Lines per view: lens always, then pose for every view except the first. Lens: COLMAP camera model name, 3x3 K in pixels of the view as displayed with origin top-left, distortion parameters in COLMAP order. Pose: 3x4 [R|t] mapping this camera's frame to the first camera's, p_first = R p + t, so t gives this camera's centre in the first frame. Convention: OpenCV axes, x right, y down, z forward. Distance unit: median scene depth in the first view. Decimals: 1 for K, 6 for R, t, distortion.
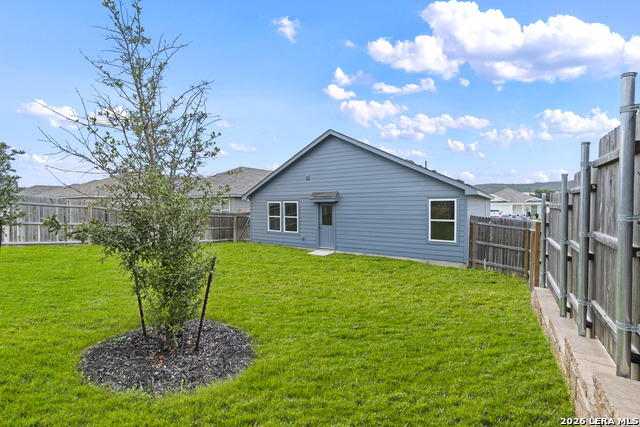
lens RADIAL K [[284.7, 0, 316.9], [0, 284.7, 213.4], [0, 0, 1]] dist [0.003897, 0.000716]
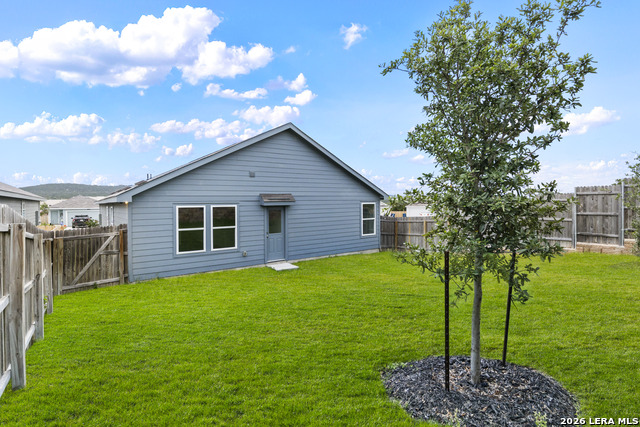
lens RADIAL K [[323.5, 0, 323.9], [0, 323.5, 210.0], [0, 0, 1]] dist [0.001661, 0.000098]
pose [[0.330514, -0.009116, 0.943757, -0.816908], [0.051673, 0.998628, -0.008450, -0.011307], [-0.942385, 0.051559, 0.330532, 0.550248]]
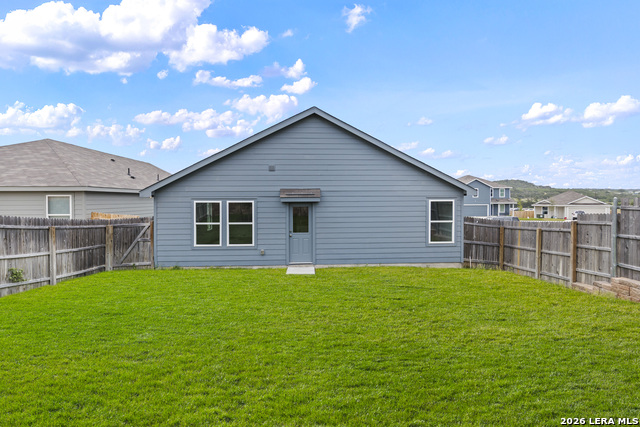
lens RADIAL K [[323.5, 0, 324.4], [0, 323.5, 211.1], [0, 0, 1]] dist [0.001661, 0.000098]
pose [[0.796599, -0.010320, 0.604420, -0.432505], [0.018515, 0.999802, -0.007330, -0.007890], [-0.604224, 0.017030, 0.796632, 0.281897]]
